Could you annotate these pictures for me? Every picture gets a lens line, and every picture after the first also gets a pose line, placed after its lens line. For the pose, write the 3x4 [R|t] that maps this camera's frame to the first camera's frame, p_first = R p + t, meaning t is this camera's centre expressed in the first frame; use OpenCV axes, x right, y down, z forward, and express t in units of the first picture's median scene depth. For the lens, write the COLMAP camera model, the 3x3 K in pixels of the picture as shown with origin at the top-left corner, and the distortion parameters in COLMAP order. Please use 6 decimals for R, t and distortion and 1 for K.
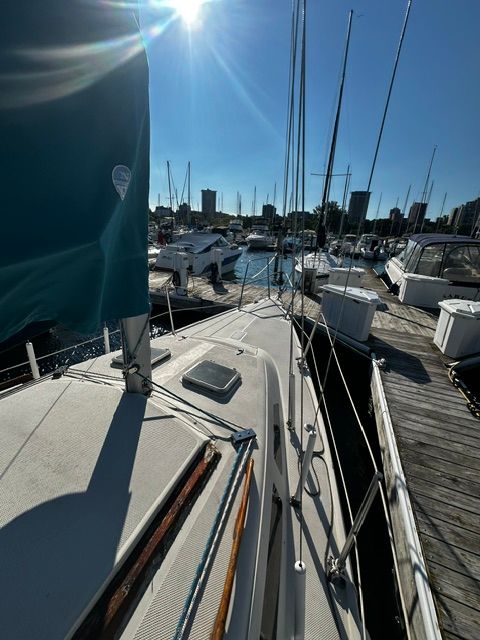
lens RADIAL K [[252.2, 0, 241.0], [0, 252.2, 320.1], [0, 0, 1]] dist [-0.004314, 0.000084]
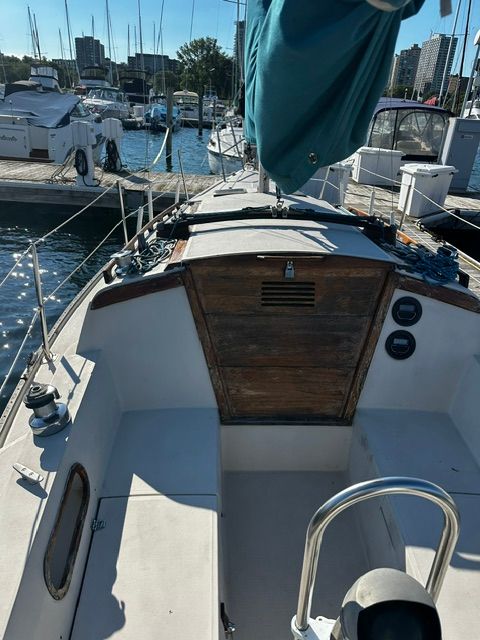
lens RADIAL K [[447.0, 0, 250.8], [0, 447.0, 318.2], [0, 0, 1]] dist [0.027183, -0.032774]
pose [[0.918663, -0.163399, 0.359666, -0.240334], [0.117380, 0.982233, 0.146425, 0.089779], [-0.377202, -0.092298, 0.921521, -0.228548]]
